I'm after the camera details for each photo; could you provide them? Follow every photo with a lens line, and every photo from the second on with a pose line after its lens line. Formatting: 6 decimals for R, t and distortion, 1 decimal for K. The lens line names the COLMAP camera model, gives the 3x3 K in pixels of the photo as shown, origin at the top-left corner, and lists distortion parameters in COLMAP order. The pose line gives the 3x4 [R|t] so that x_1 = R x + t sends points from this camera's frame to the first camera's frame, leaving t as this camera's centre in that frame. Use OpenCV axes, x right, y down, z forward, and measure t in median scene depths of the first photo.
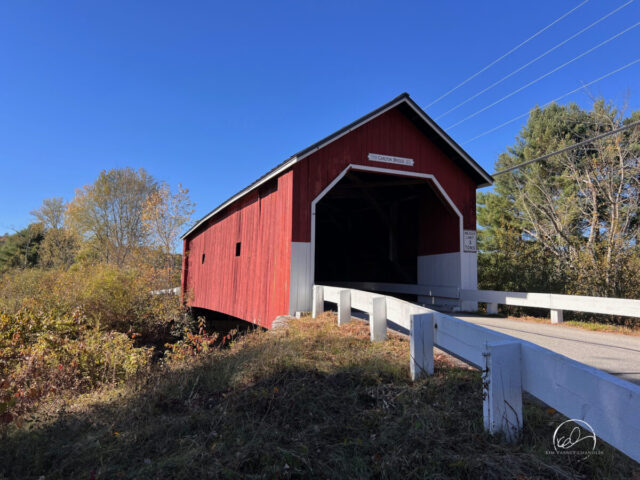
lens RADIAL K [[480.9, 0, 305.5], [0, 480.9, 242.8], [0, 0, 1]] dist [0.042450, -0.005701]
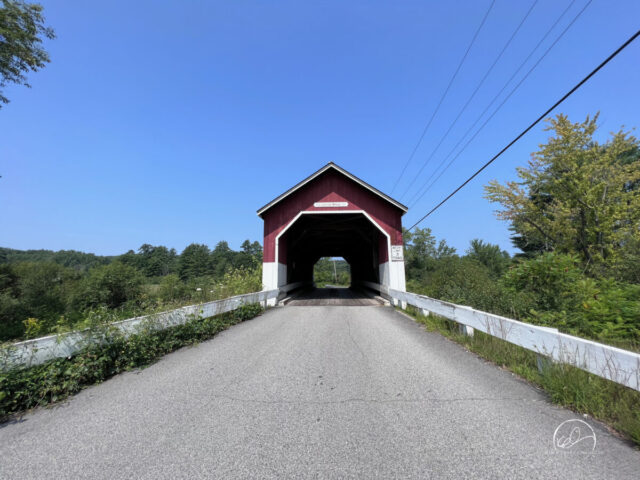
lens RADIAL K [[255.0, 0, 323.0], [0, 255.0, 236.8], [0, 0, 1]] dist [0.001713, 0.000069]
pose [[0.906296, -0.097806, -0.411170, 0.481471], [0.066159, 0.993692, -0.090547, 0.002571], [0.417433, 0.054860, 0.907050, 0.253376]]
